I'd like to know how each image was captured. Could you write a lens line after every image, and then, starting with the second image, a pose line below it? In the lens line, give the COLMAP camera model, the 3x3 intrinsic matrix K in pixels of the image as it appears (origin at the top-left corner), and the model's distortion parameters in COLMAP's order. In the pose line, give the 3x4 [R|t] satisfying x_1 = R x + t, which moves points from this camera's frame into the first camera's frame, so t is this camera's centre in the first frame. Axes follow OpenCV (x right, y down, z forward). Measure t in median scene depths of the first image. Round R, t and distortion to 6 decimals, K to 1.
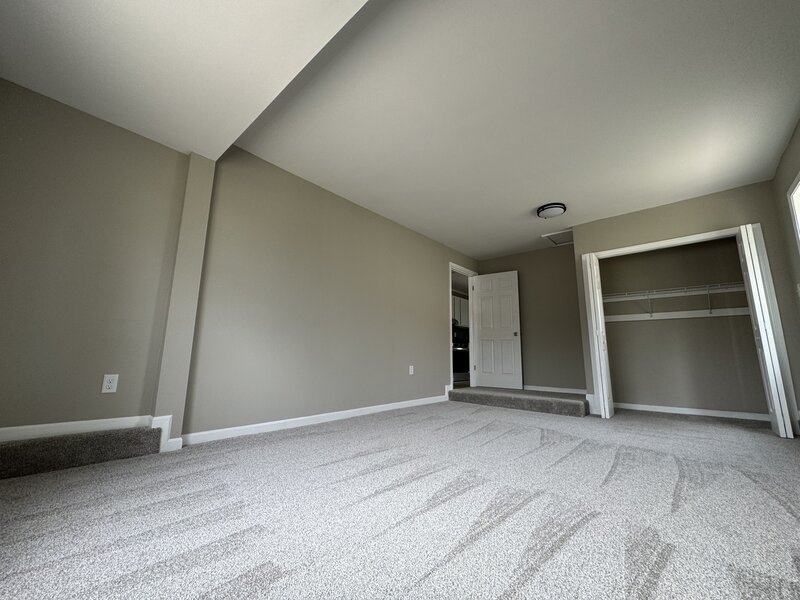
lens RADIAL K [[321.8, 0, 397.1], [0, 321.8, 299.5], [0, 0, 1]] dist [-0.007435, 0.001511]
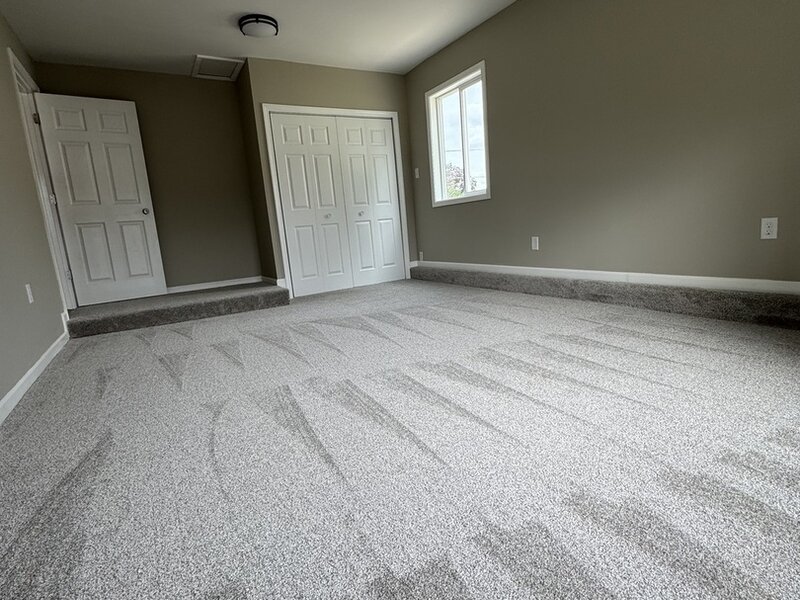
lens RADIAL K [[430.4, 0, 402.2], [0, 430.4, 298.0], [0, 0, 1]] dist [-0.003307, -0.000505]
pose [[0.289985, -0.201660, 0.935544, -0.783001], [-0.084521, 0.968331, 0.234926, 0.083901], [-0.953292, -0.147198, 0.263757, 0.718152]]
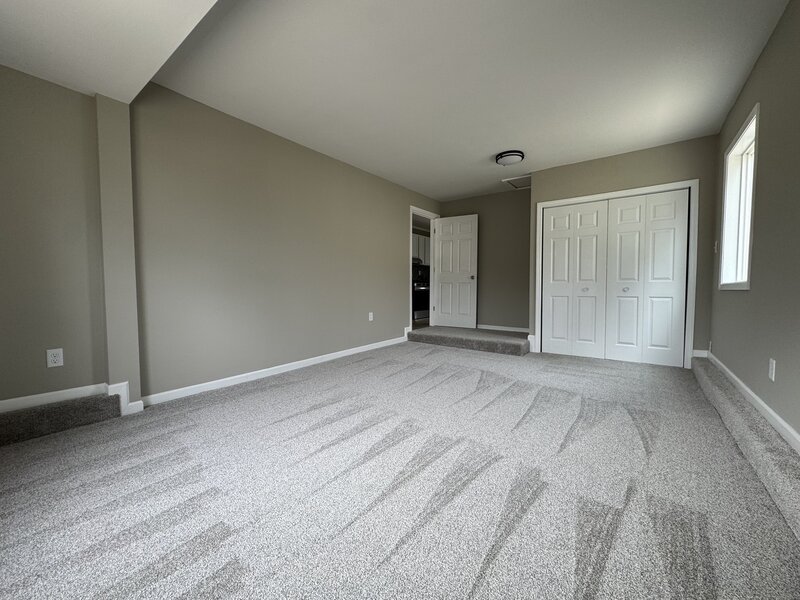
lens RADIAL K [[321.8, 0, 397.9], [0, 321.8, 299.9], [0, 0, 1]] dist [-0.007435, 0.001511]
pose [[0.996148, -0.021342, 0.085053, 0.094039], [0.001913, 0.974989, 0.222245, -0.138754], [-0.087669, -0.221226, 0.971274, -0.026060]]
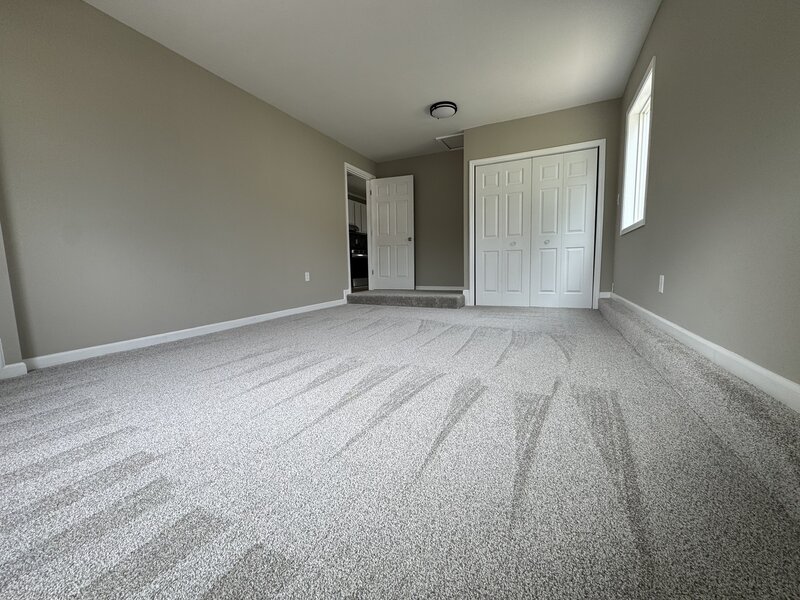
lens RADIAL K [[321.8, 0, 399.3], [0, 321.8, 300.9], [0, 0, 1]] dist [-0.007435, 0.001511]
pose [[0.958891, -0.066131, 0.275960, 0.080947], [-0.014448, 0.959828, 0.280218, 0.018147], [-0.283405, -0.272686, 0.919415, -0.037827]]
